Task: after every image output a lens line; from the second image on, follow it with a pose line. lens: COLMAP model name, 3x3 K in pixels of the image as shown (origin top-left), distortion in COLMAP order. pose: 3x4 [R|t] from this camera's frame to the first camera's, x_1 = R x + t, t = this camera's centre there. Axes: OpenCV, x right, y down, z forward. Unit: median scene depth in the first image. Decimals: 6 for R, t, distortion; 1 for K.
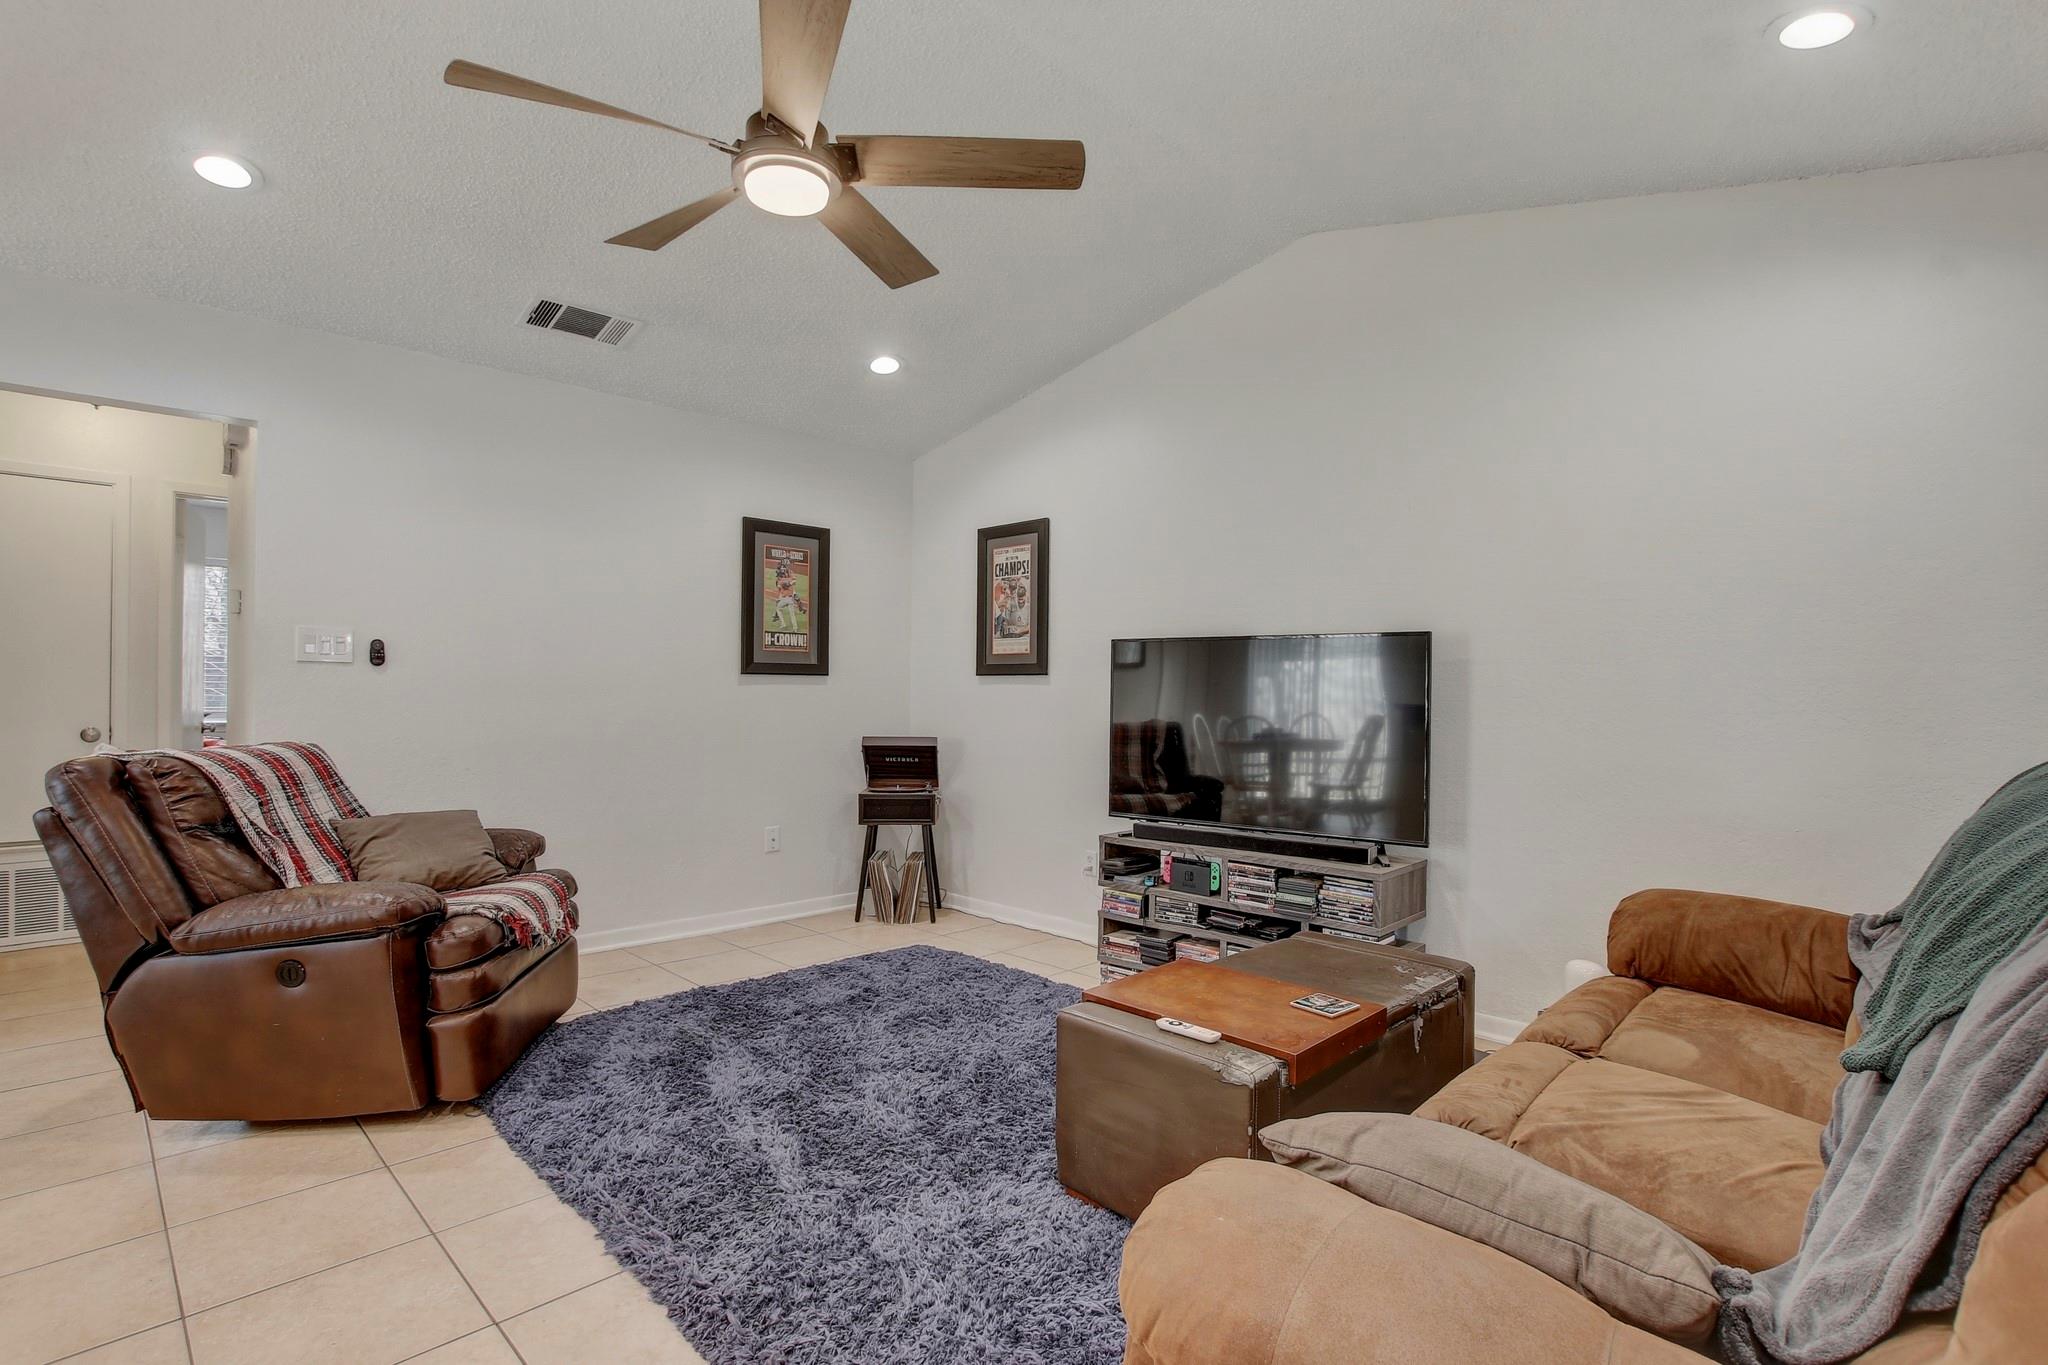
lens RADIAL K [[960.4, 0, 1020.0], [0, 960.4, 678.4], [0, 0, 1]] dist [-0.018546, 0.000260]
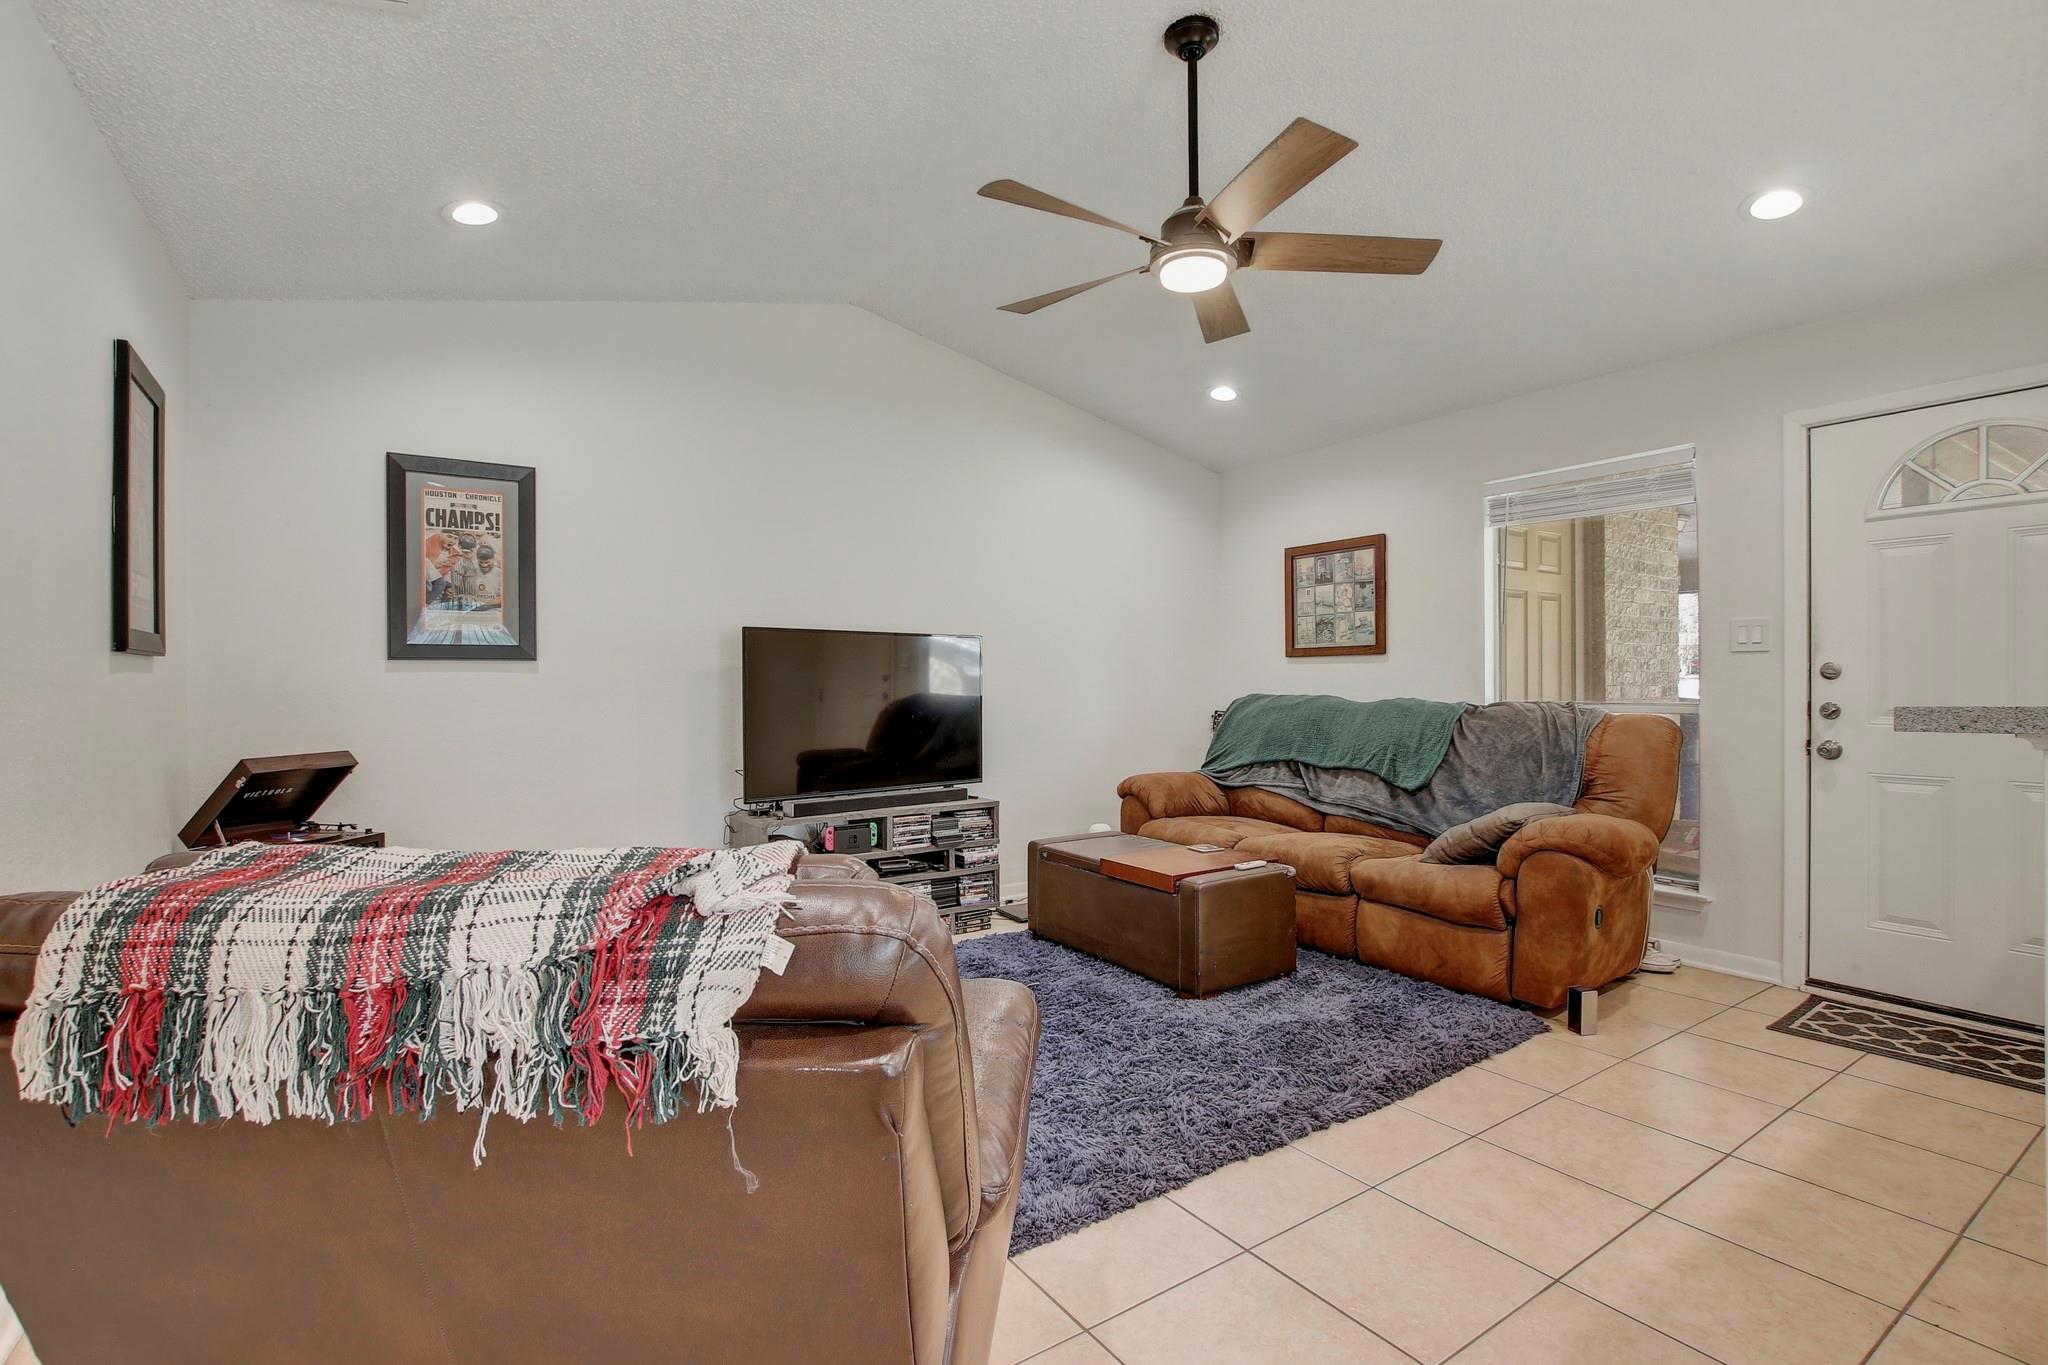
lens RADIAL K [[960.4, 0, 1032.9], [0, 960.4, 684.5], [0, 0, 1]] dist [-0.018546, 0.000260]
pose [[0.208905, -0.008323, 0.977901, -0.673363], [-0.000807, 0.999962, 0.008683, 0.009320], [-0.977936, -0.002603, 0.208890, 0.416189]]
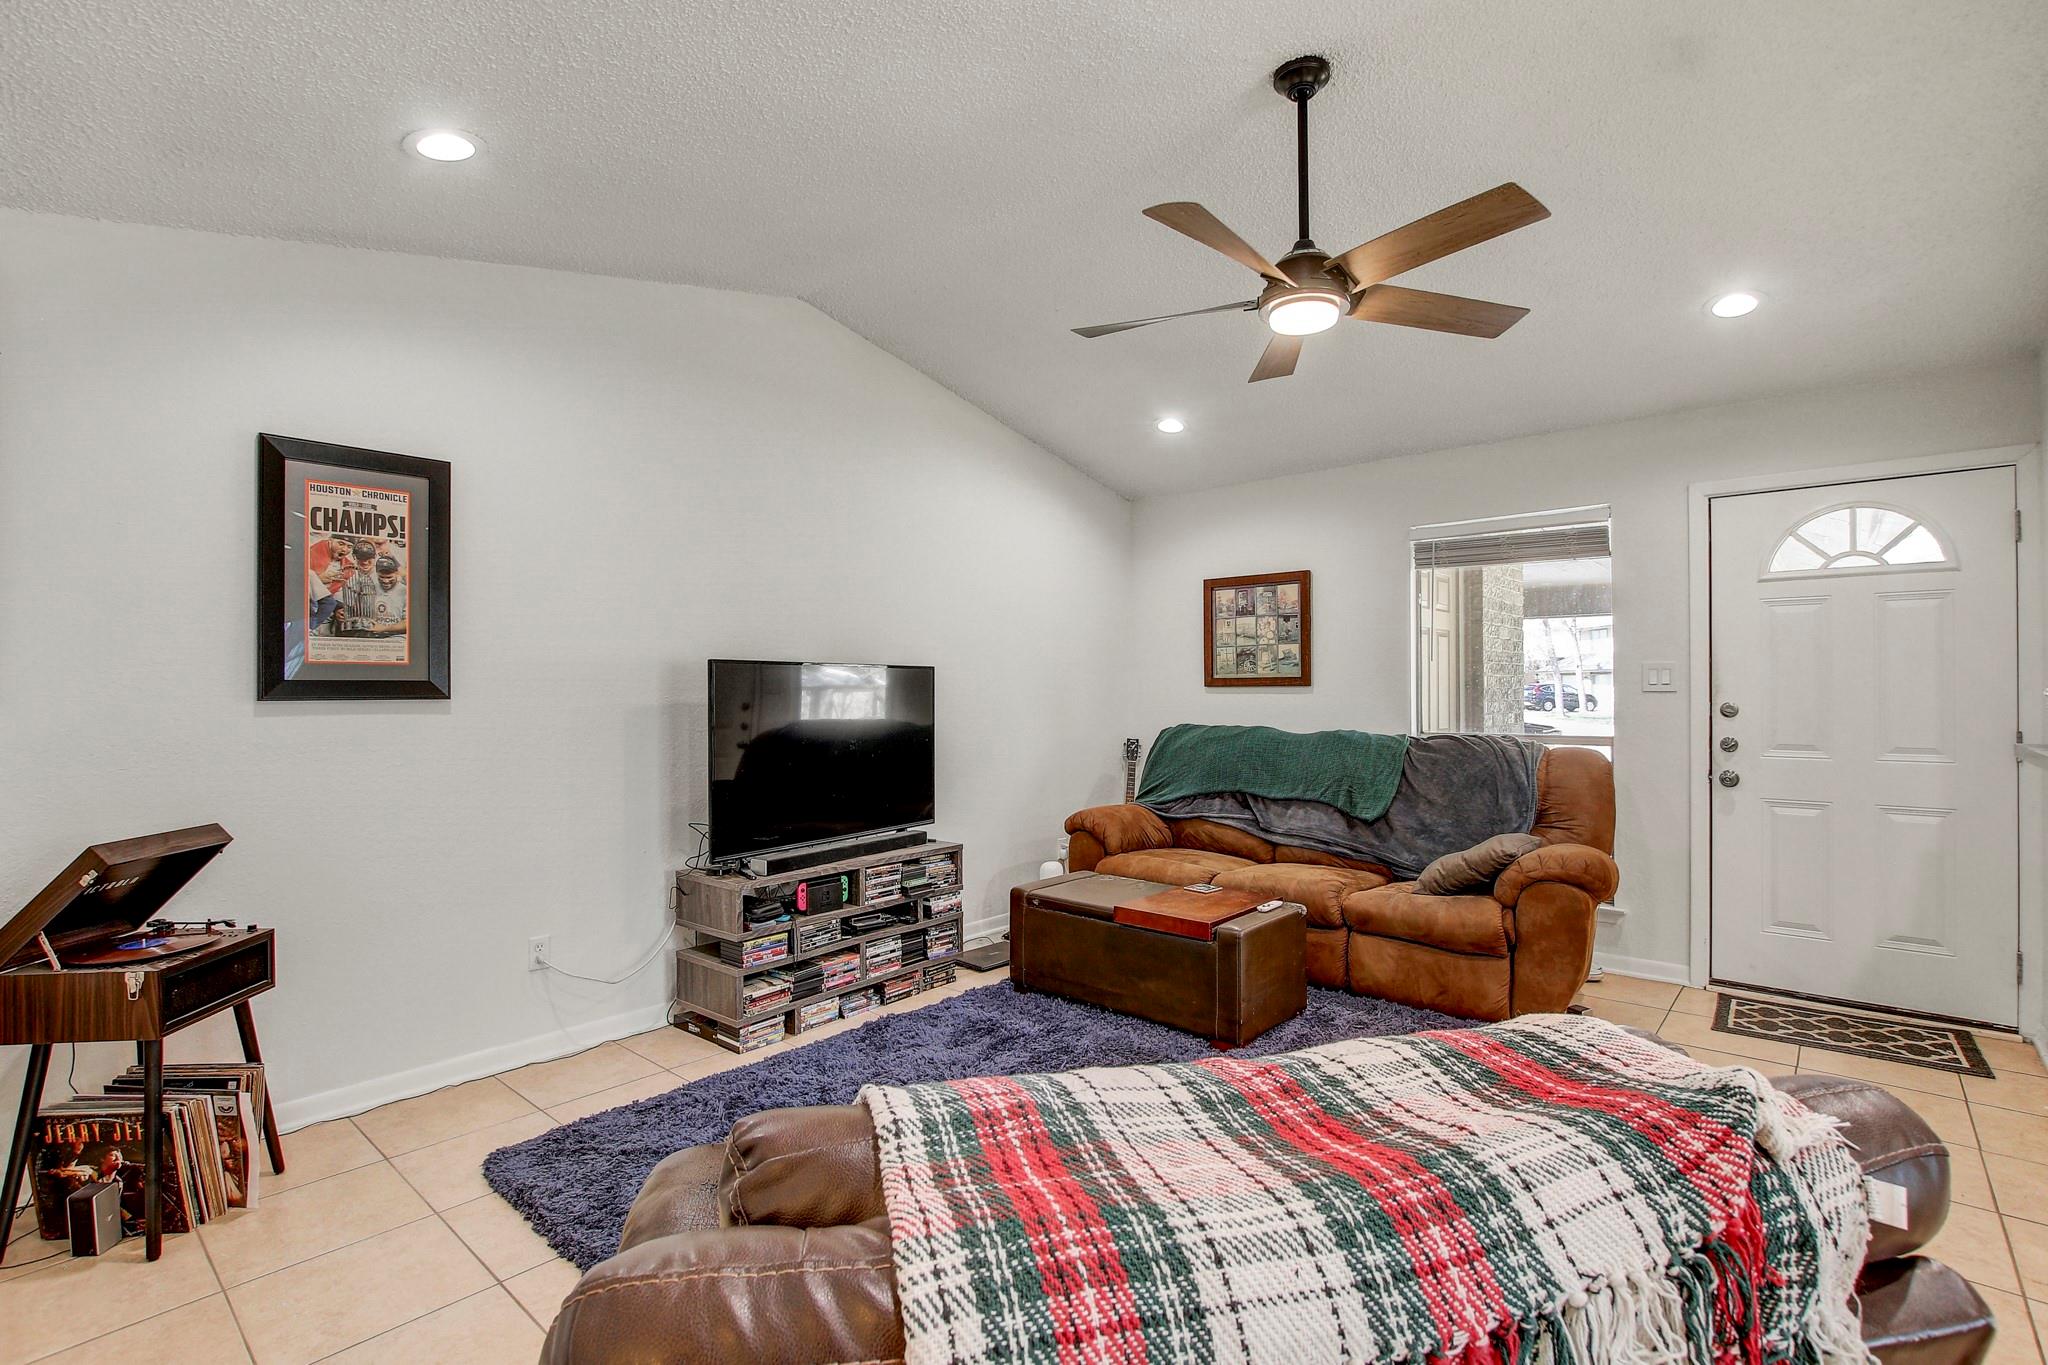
lens RADIAL K [[960.4, 0, 1022.2], [0, 960.4, 683.3], [0, 0, 1]] dist [-0.018546, 0.000260]
pose [[-0.046192, 0.000797, 0.998932, -0.643948], [-0.004295, 0.999990, -0.000996, -0.015141], [-0.998923, -0.004337, -0.046188, 0.632286]]
